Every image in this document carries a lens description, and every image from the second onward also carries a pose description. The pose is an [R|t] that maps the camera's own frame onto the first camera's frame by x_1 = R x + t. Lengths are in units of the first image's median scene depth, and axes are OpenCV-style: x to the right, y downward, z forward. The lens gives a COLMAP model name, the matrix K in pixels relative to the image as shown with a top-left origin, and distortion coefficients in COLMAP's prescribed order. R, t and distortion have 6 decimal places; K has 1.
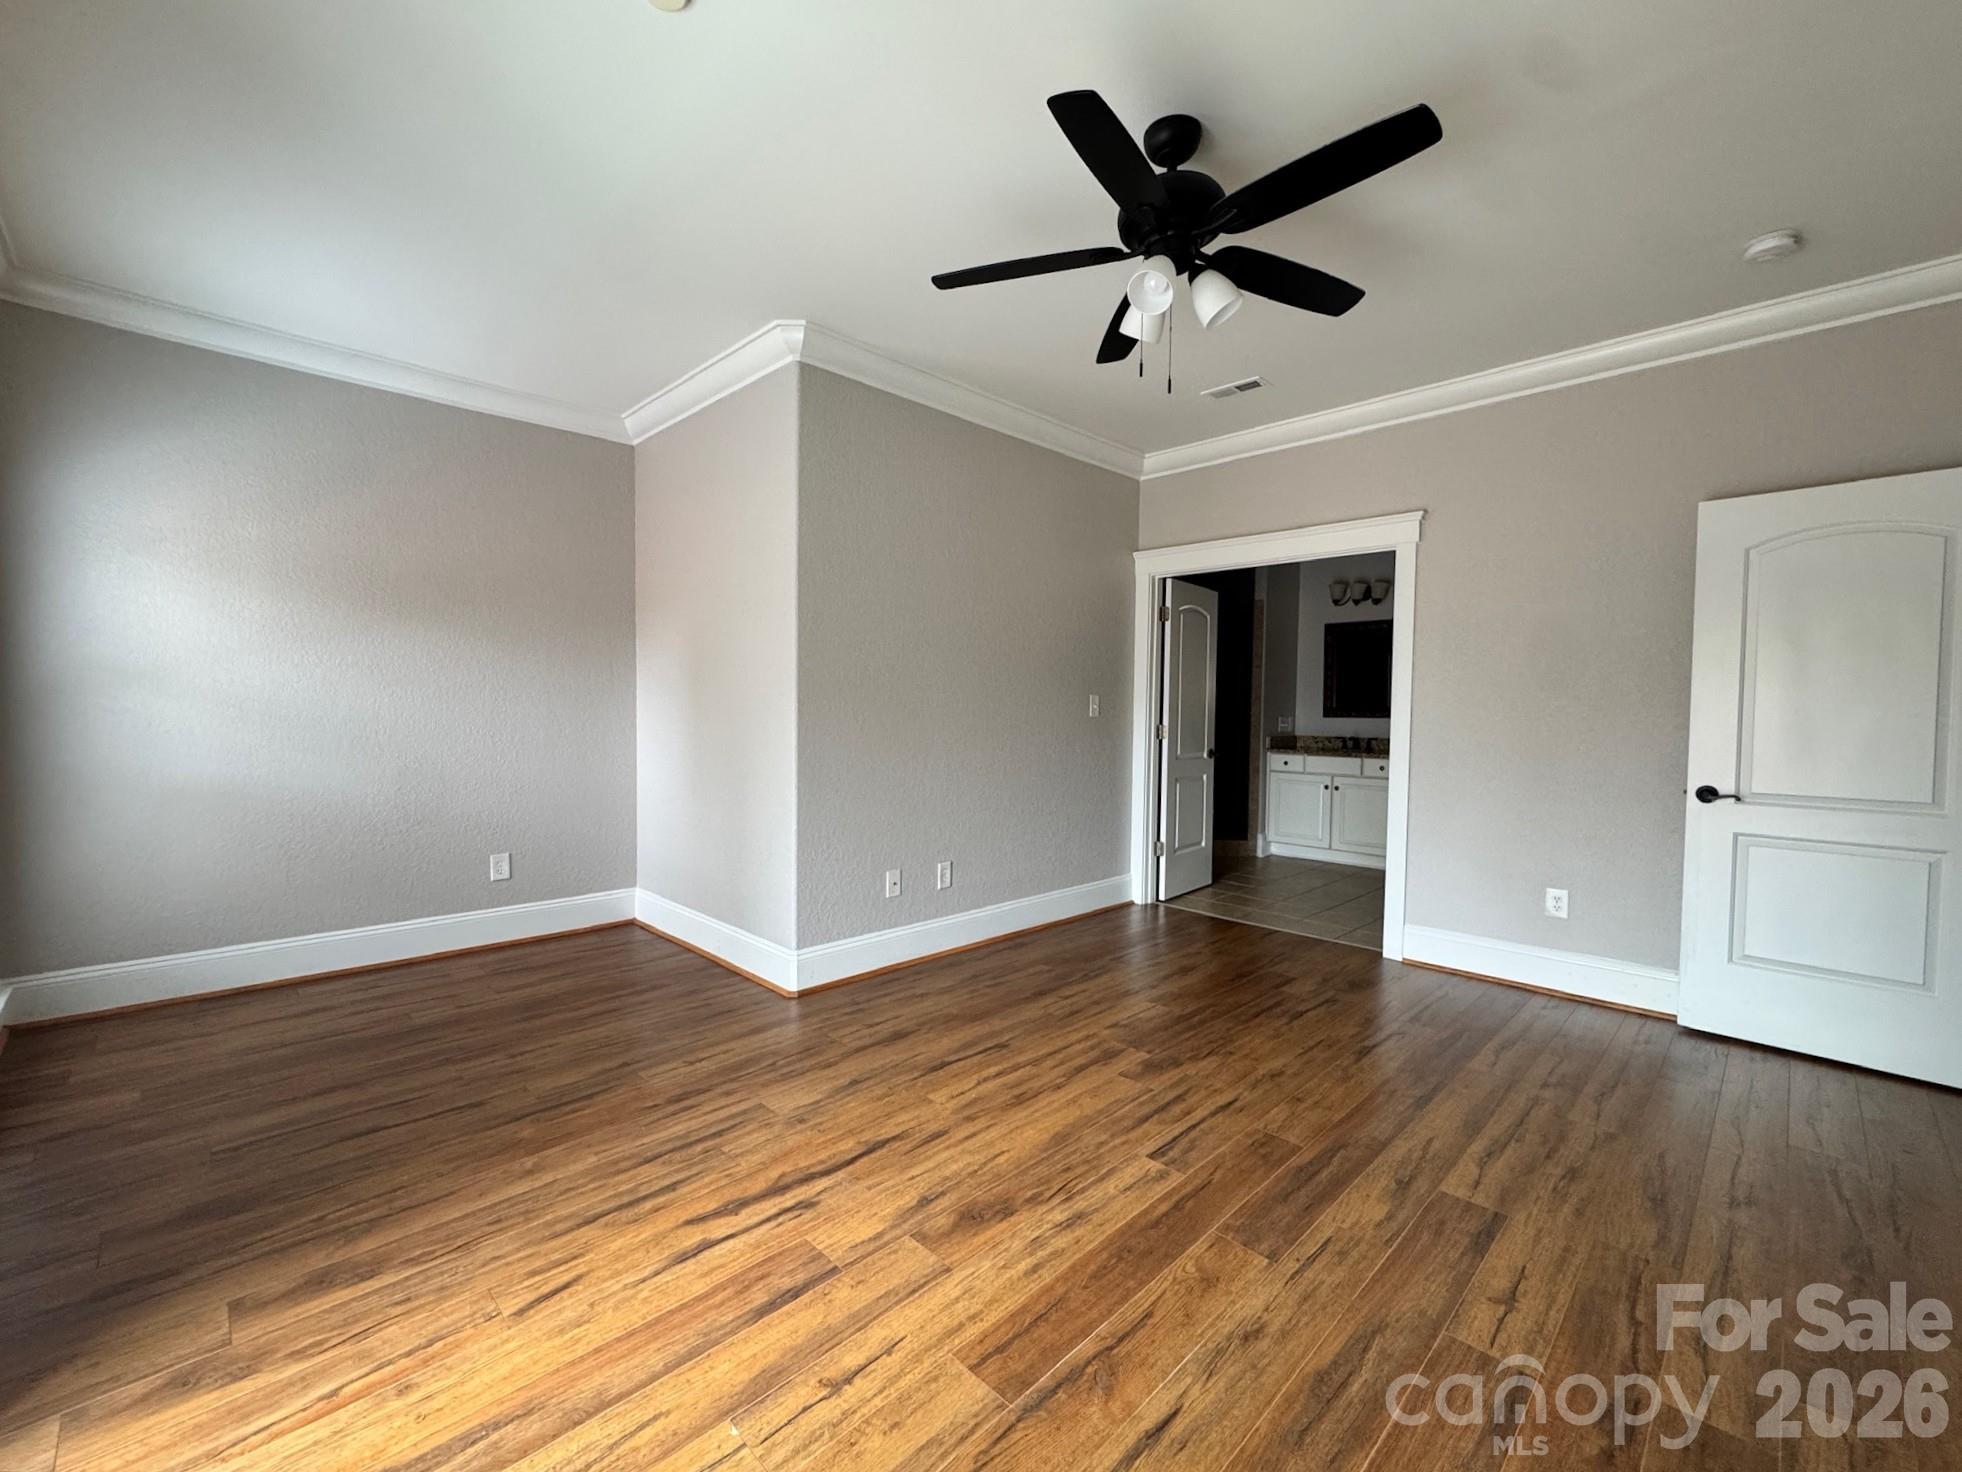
lens RADIAL K [[817.2, 0, 981.0], [0, 817.2, 736.0], [0, 0, 1]] dist [-0.000350, 0.000075]
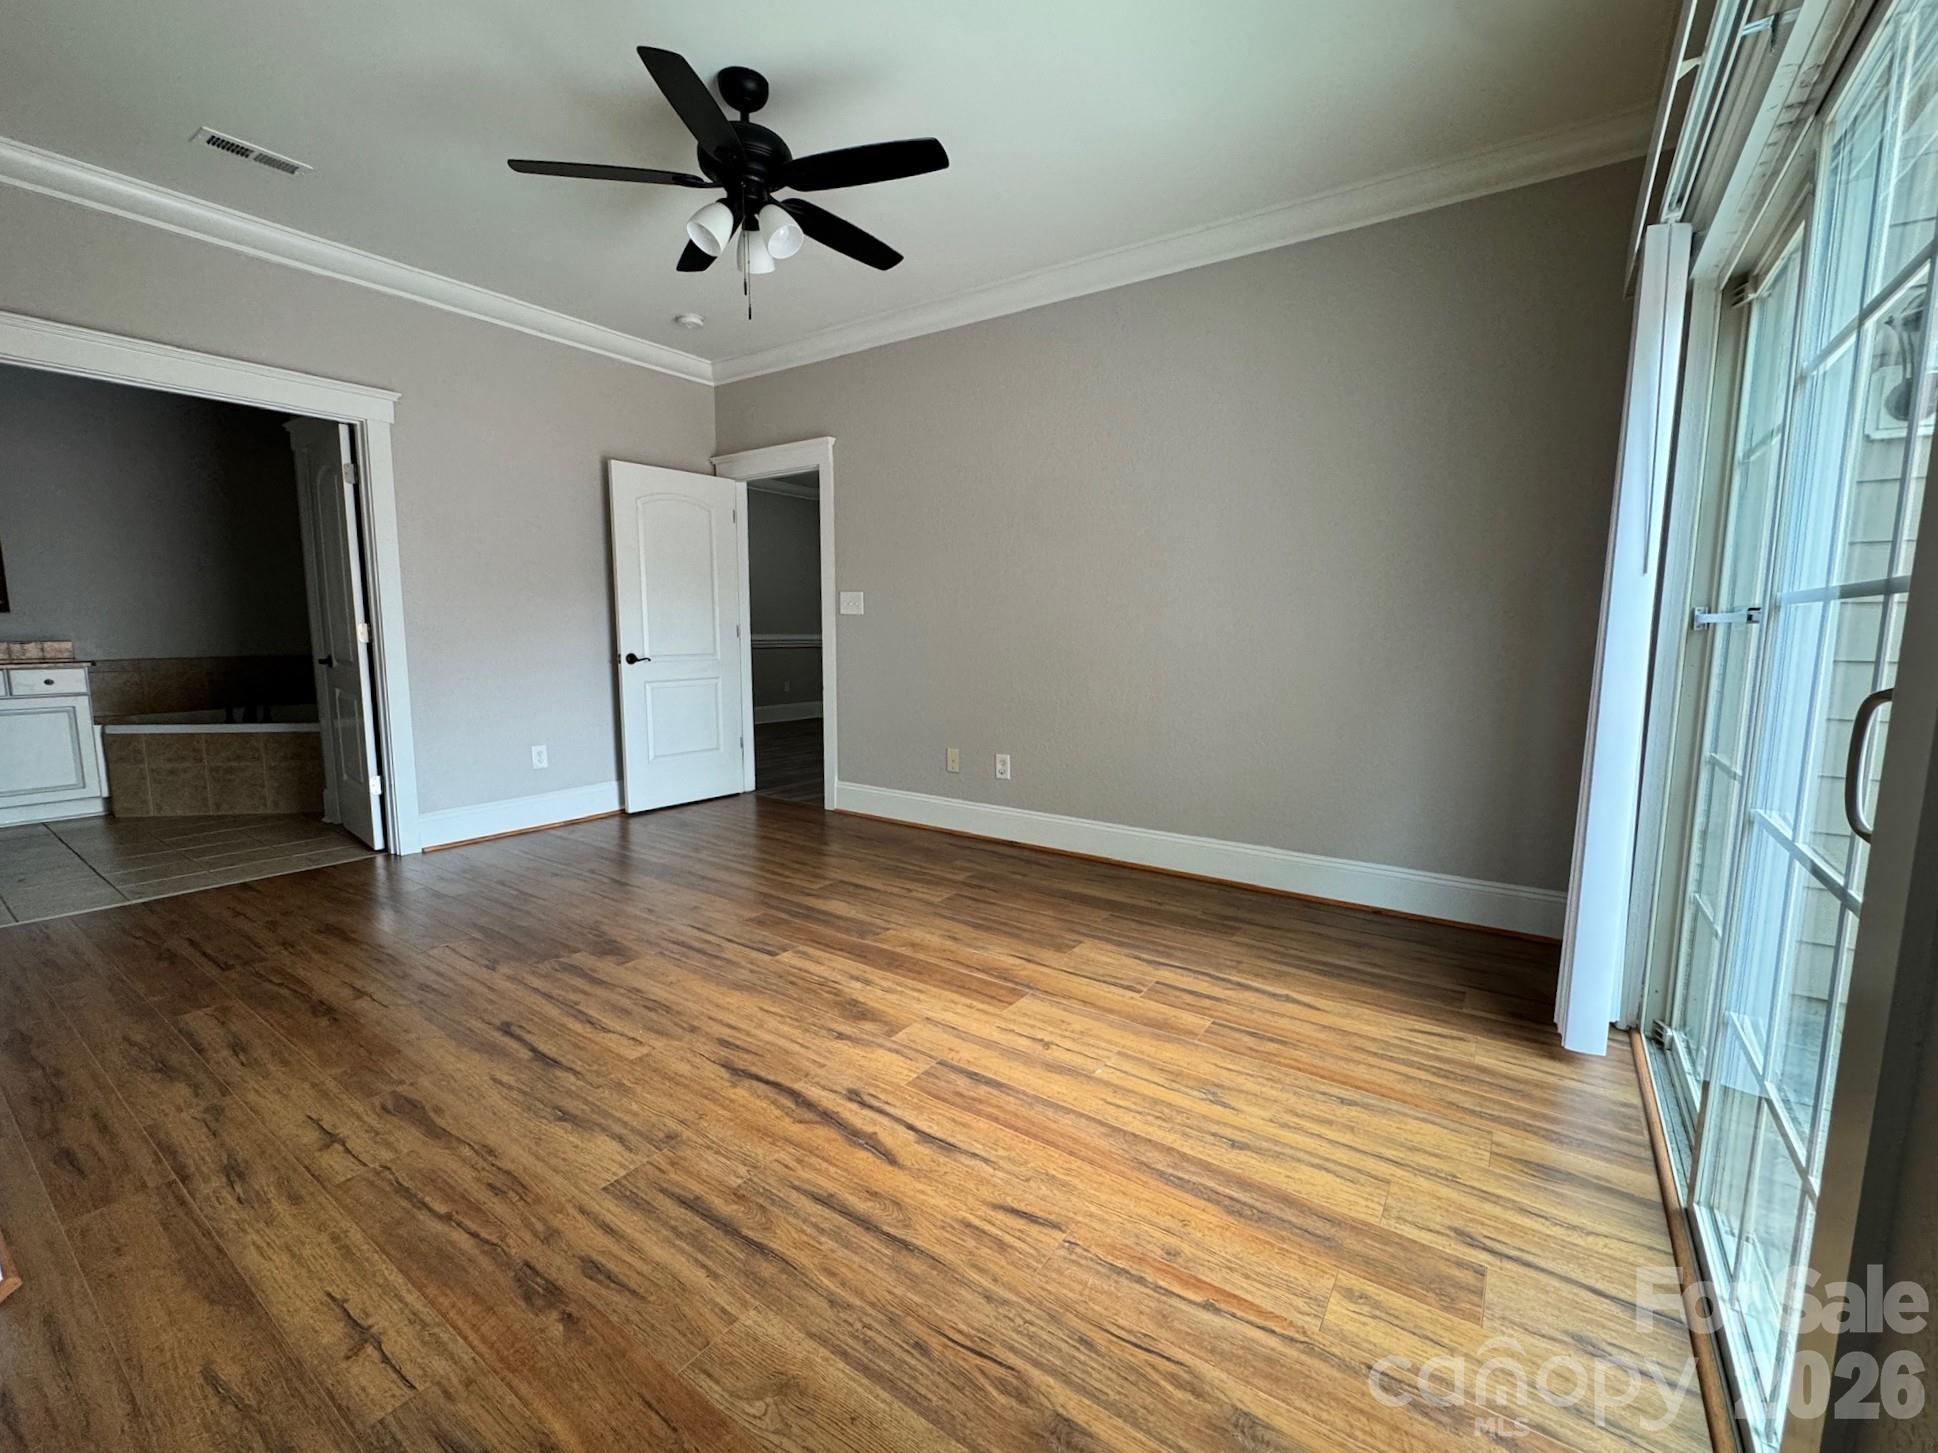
lens RADIAL K [[797.6, 0, 969.0], [0, 797.6, 726.5], [0, 0, 1]] dist [0.001506, 0.000085]
pose [[-0.166685, -0.134823, 0.976749, -1.085706], [0.027353, 0.989594, 0.141264, 0.000562], [-0.985631, 0.050264, -0.161263, 0.965847]]
